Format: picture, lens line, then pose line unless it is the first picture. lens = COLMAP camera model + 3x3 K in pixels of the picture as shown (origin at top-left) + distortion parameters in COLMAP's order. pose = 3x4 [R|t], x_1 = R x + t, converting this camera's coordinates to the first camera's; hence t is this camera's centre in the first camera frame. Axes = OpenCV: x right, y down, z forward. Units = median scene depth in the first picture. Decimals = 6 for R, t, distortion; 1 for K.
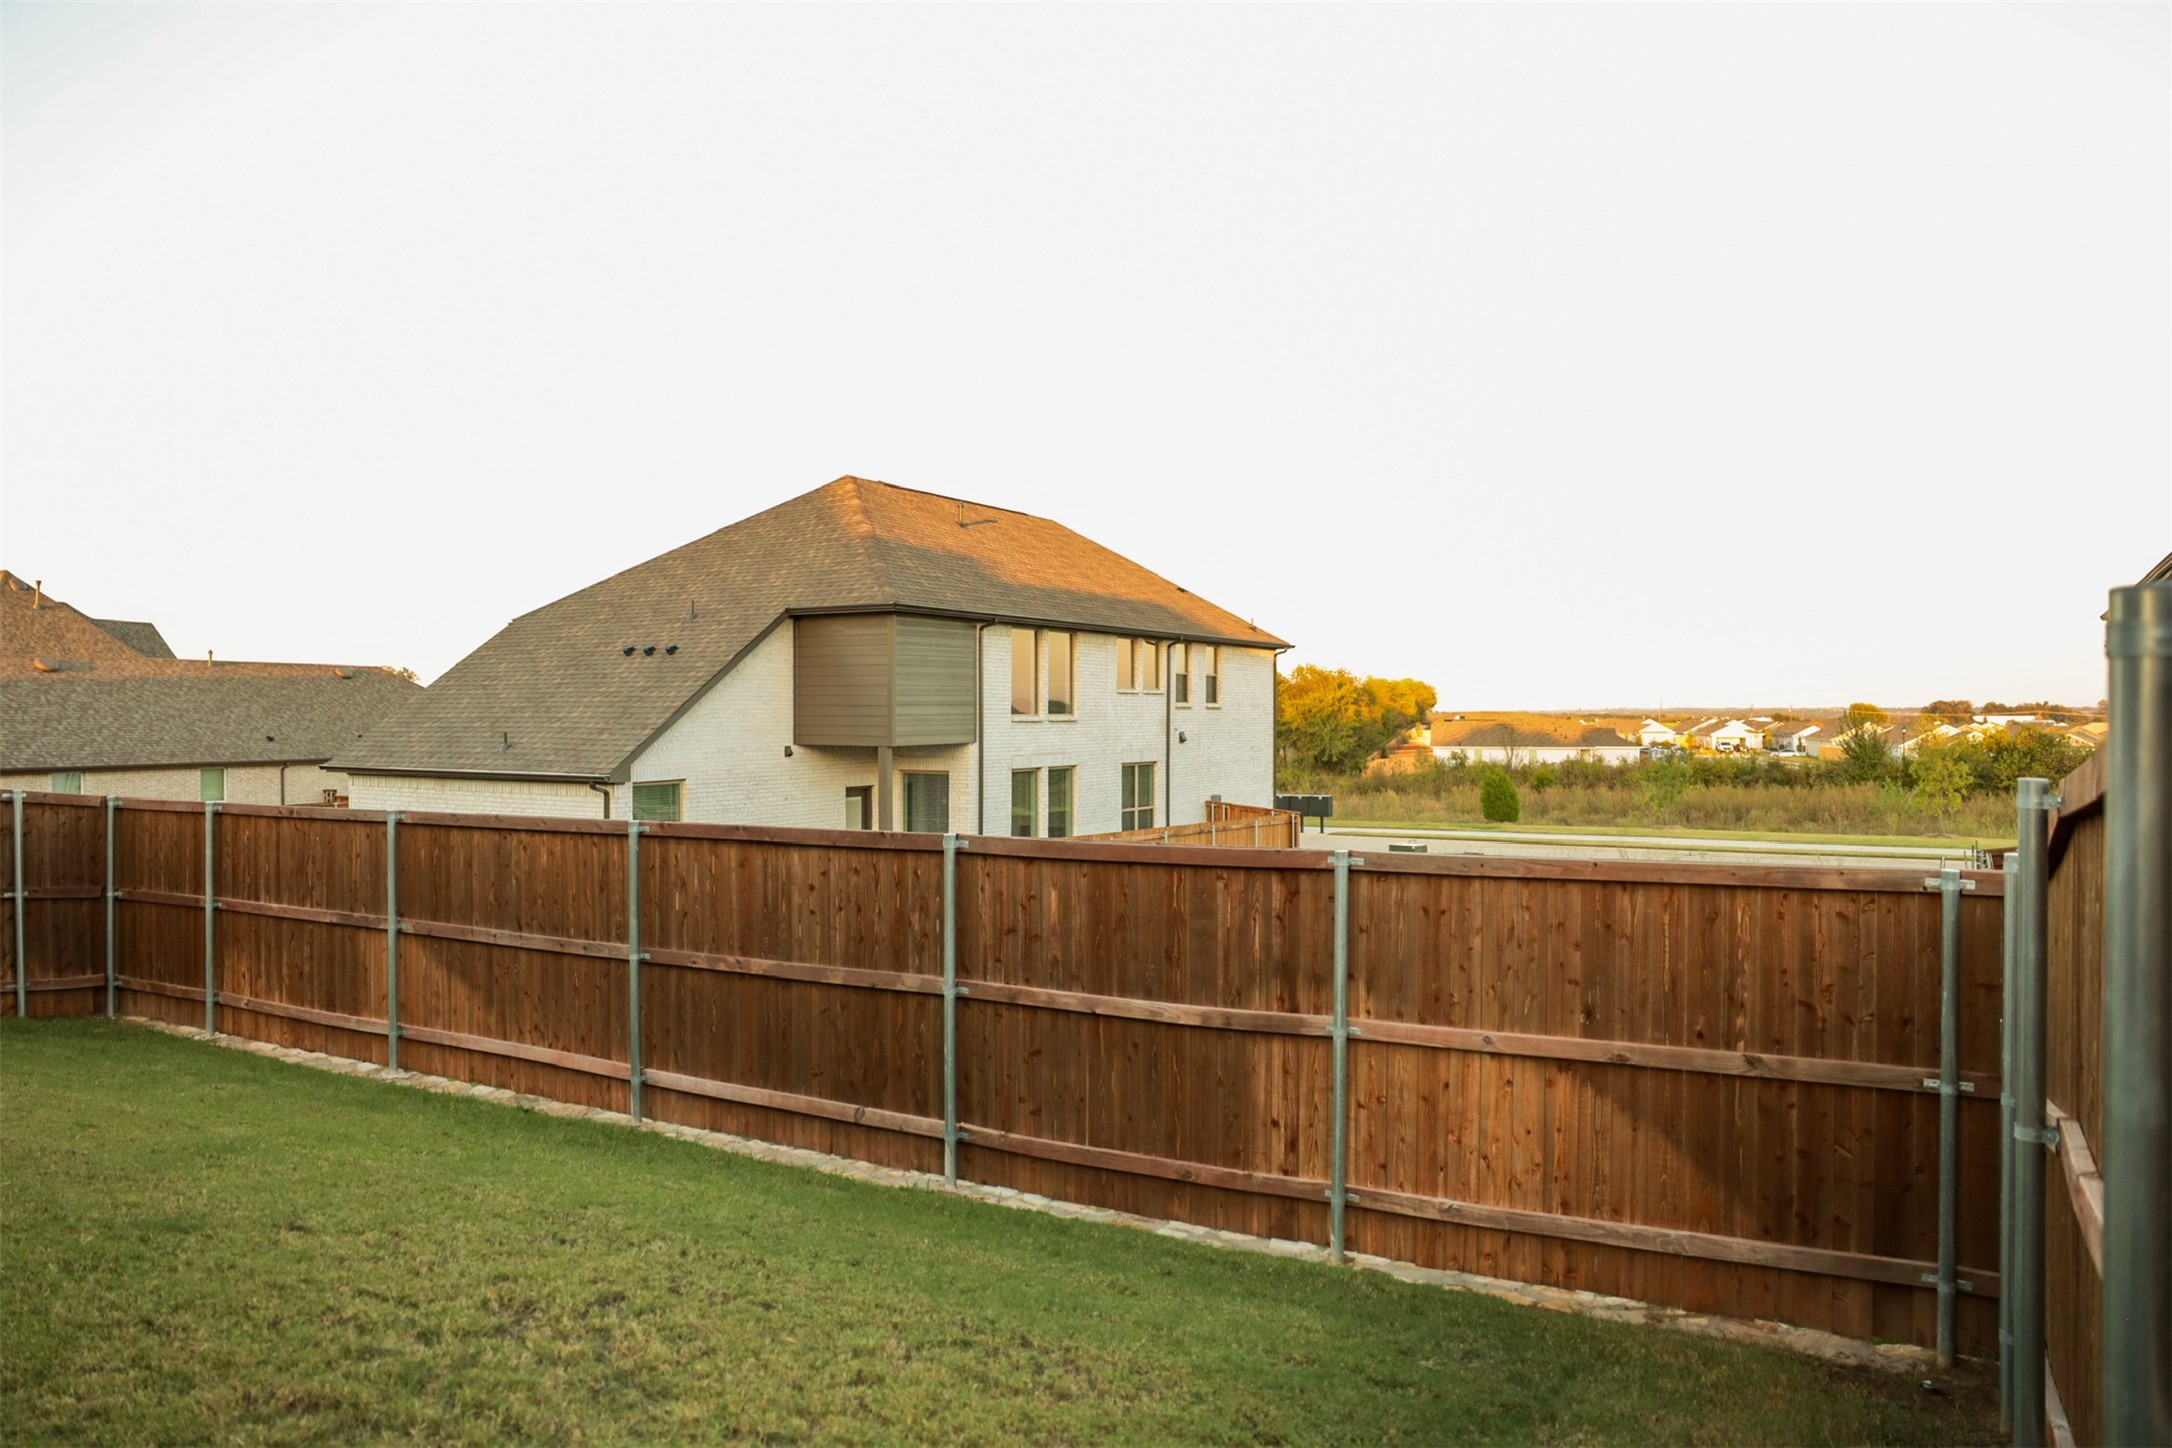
lens RADIAL K [[1502.4, 0, 1086.0], [0, 1502.4, 724.0], [0, 0, 1]] dist [-0.116993, 0.108113]
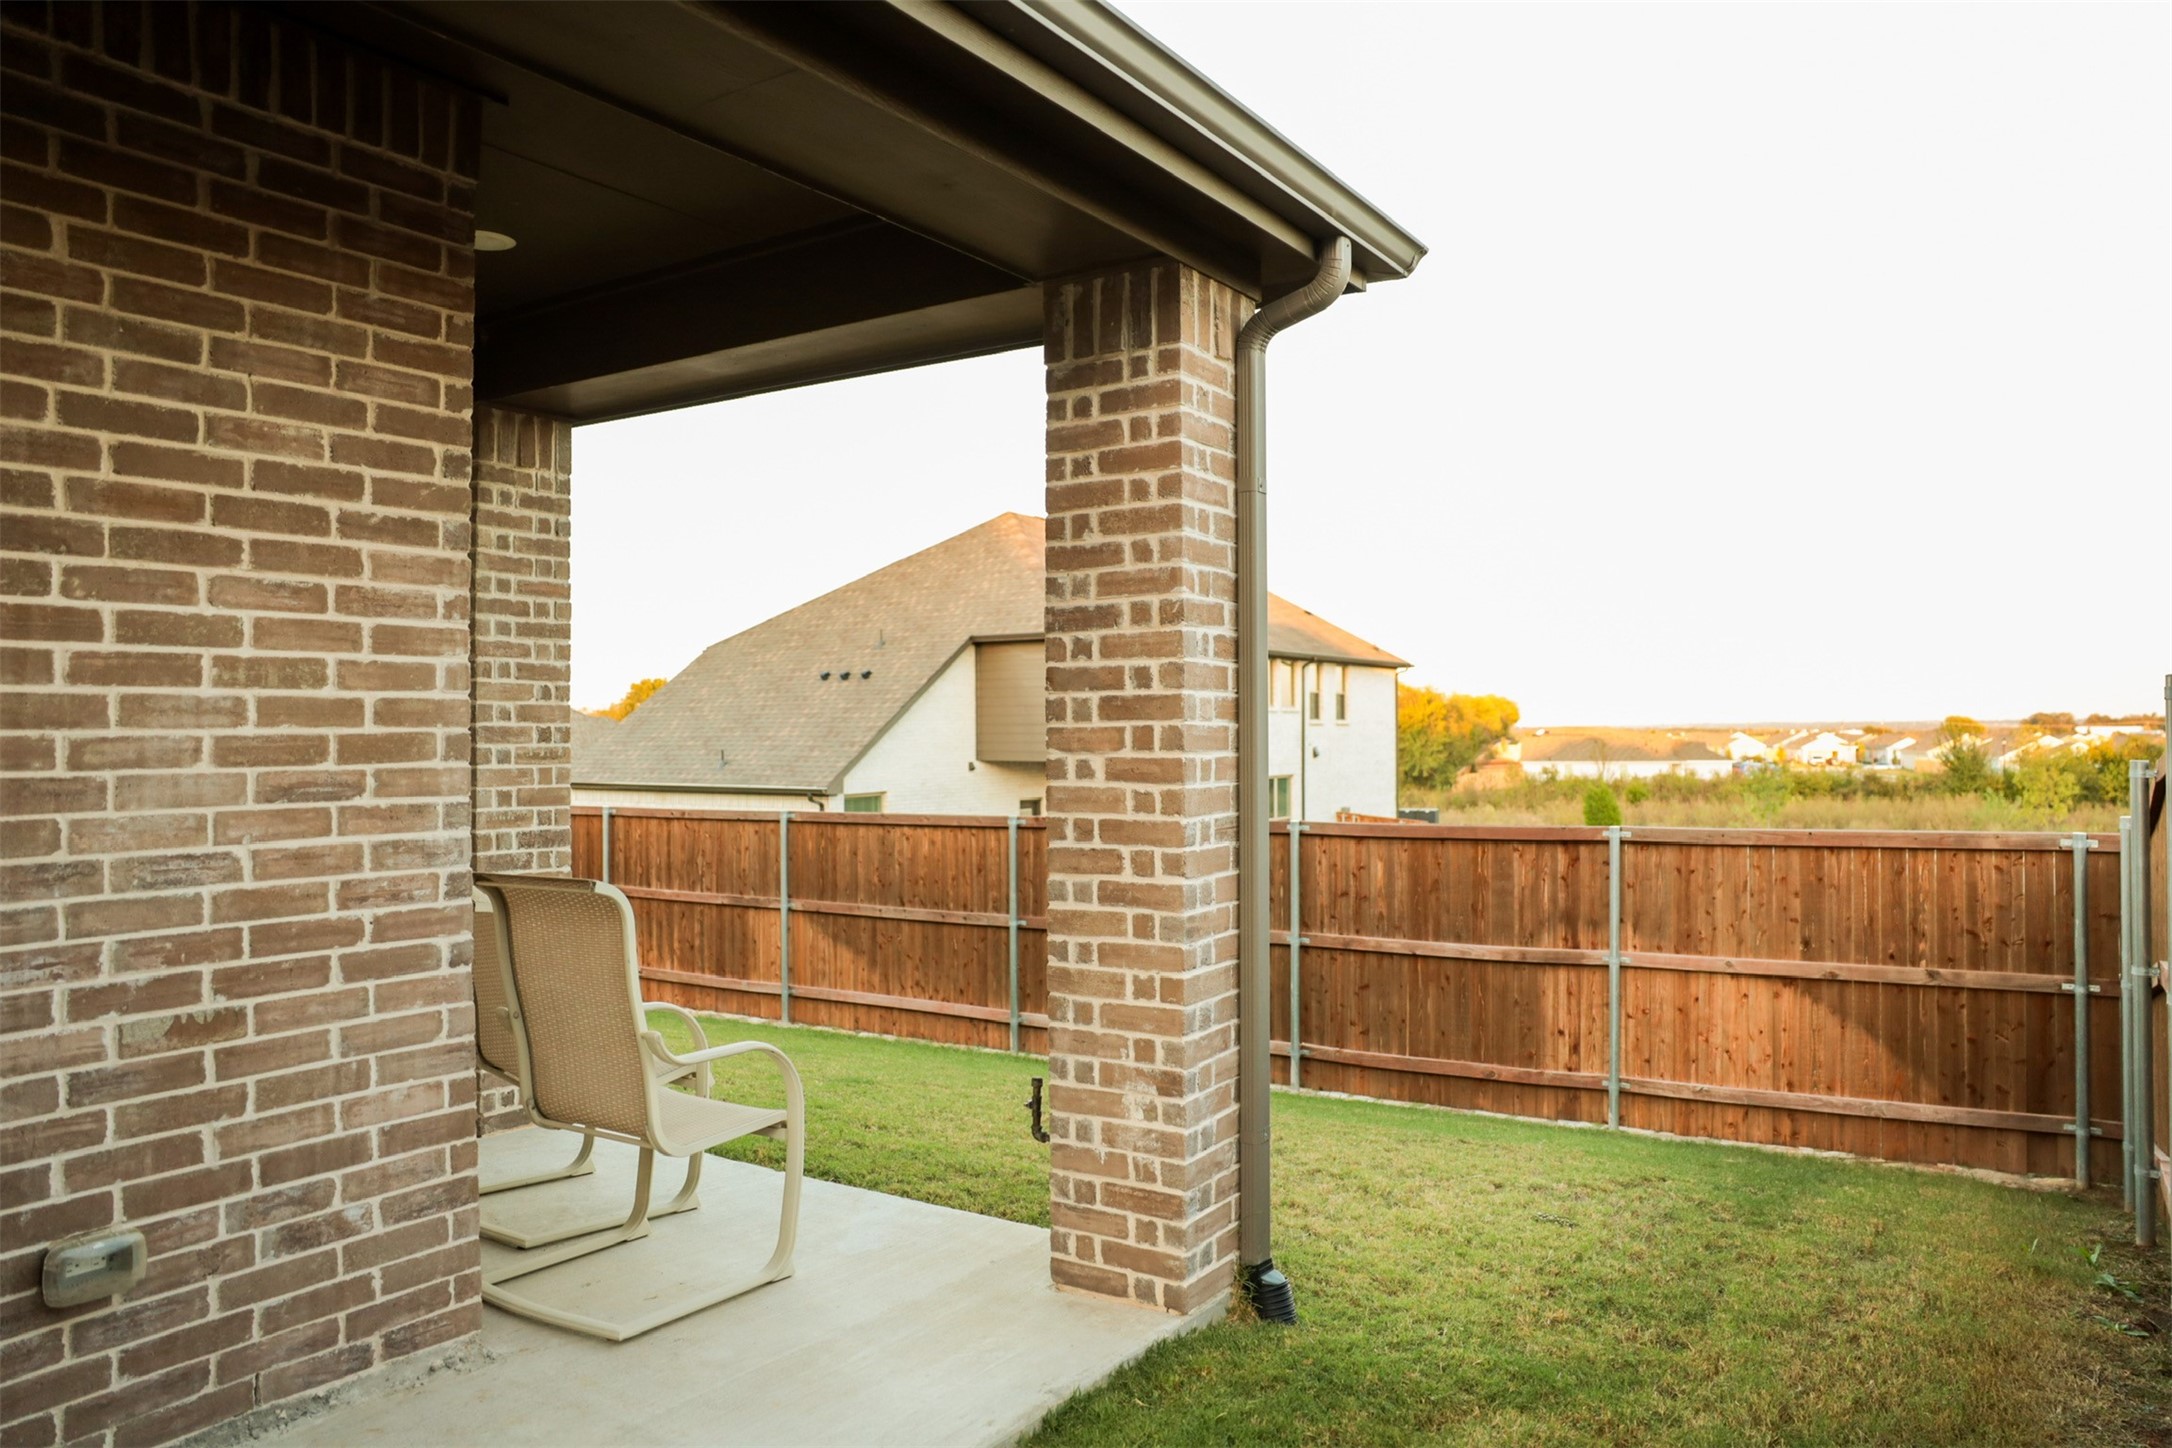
lens RADIAL K [[1502.4, 0, 1086.0], [0, 1502.4, 724.0], [0, 0, 1]] dist [-0.116993, 0.108113]
pose [[0.998688, -0.006874, -0.050746, -0.210012], [0.006262, 0.999906, -0.012216, 0.003748], [0.050825, 0.011882, 0.998637, -0.324053]]
